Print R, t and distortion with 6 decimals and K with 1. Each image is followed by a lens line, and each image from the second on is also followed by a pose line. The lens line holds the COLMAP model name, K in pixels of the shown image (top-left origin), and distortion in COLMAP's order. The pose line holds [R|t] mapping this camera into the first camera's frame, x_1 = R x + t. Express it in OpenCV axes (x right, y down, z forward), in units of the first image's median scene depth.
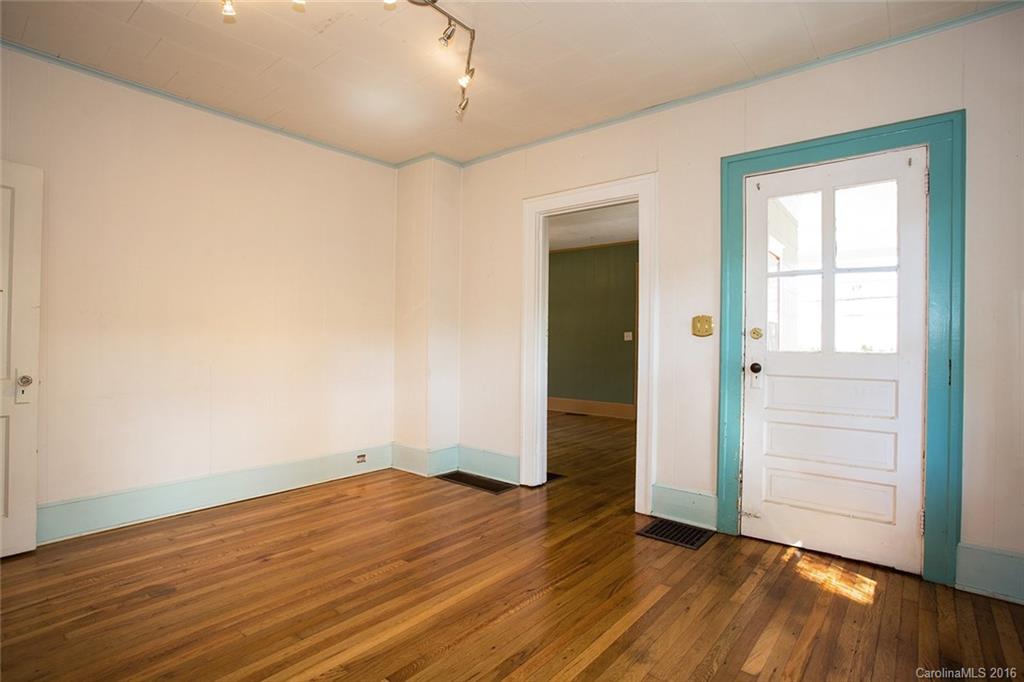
lens RADIAL K [[502.5, 0, 509.1], [0, 502.5, 341.4], [0, 0, 1]] dist [-0.071774, 0.030607]
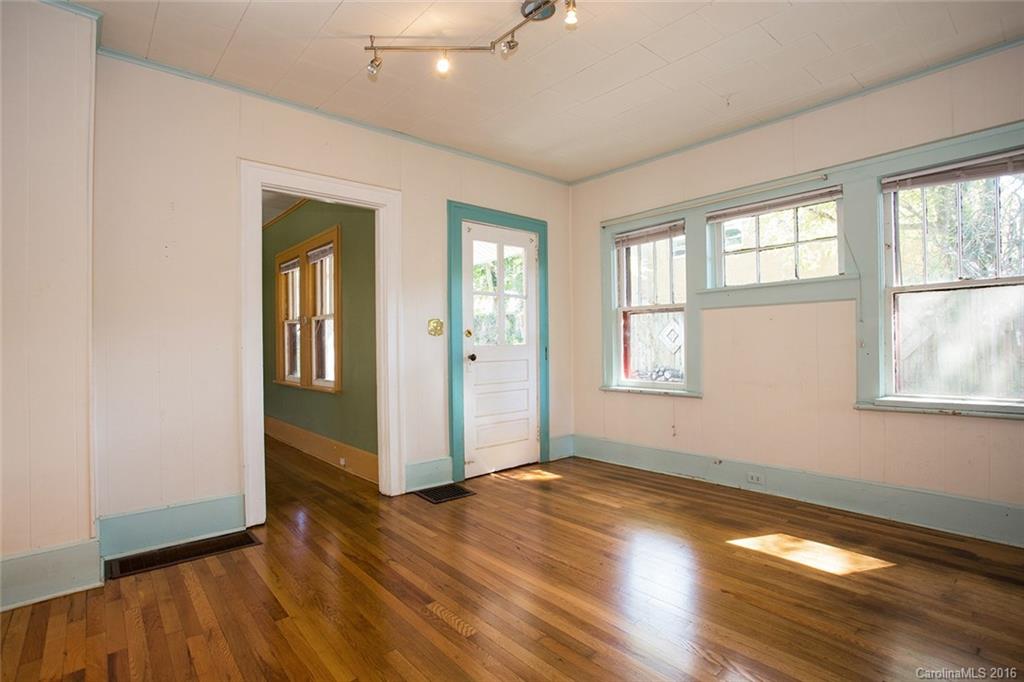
lens RADIAL K [[502.5, 0, 509.1], [0, 502.5, 341.4], [0, 0, 1]] dist [-0.071774, 0.030607]
pose [[0.160943, -0.010554, 0.986907, -0.894597], [0.014708, 0.999857, 0.008294, -0.002579], [-0.986854, 0.013181, 0.161075, 0.648136]]
